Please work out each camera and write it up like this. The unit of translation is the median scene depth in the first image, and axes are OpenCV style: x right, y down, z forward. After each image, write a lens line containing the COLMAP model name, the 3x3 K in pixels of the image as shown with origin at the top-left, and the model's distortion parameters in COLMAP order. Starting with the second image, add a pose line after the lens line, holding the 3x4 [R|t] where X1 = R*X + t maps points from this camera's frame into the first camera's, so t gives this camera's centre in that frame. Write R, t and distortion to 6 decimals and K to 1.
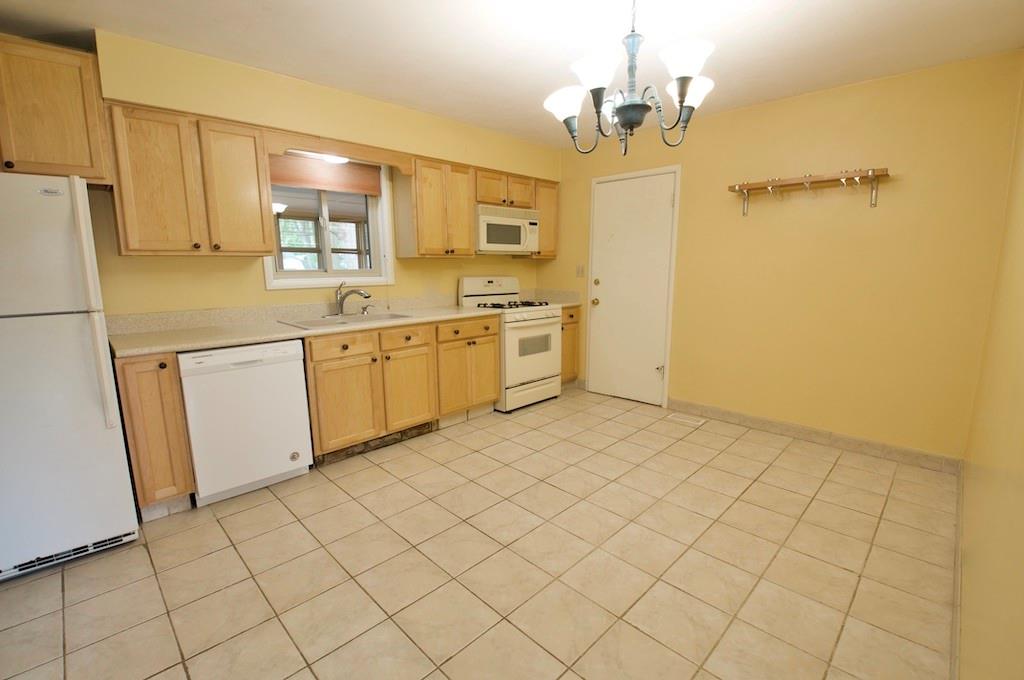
lens RADIAL K [[451.2, 0, 510.8], [0, 451.2, 336.7], [0, 0, 1]] dist [-0.019035, -0.003272]
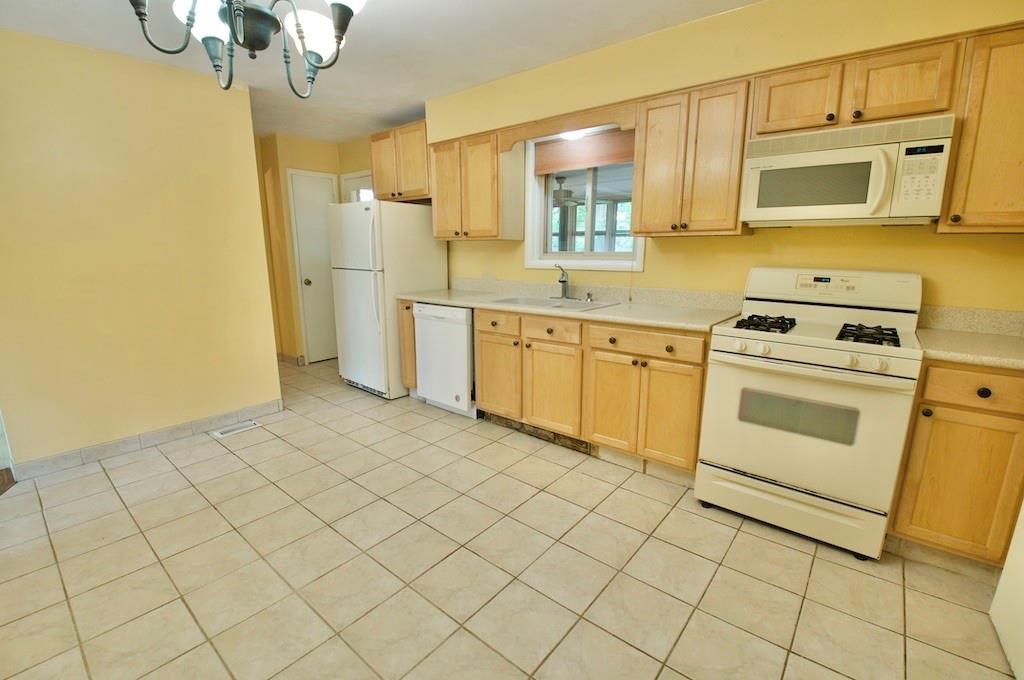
lens RADIAL K [[451.2, 0, 509.3], [0, 451.2, 343.3], [0, 0, 1]] dist [-0.019035, -0.003272]
pose [[0.080738, 0.208169, -0.974755, 0.576237], [-0.156353, 0.968486, 0.193879, -0.120964], [0.984396, 0.136752, 0.110741, 0.763969]]
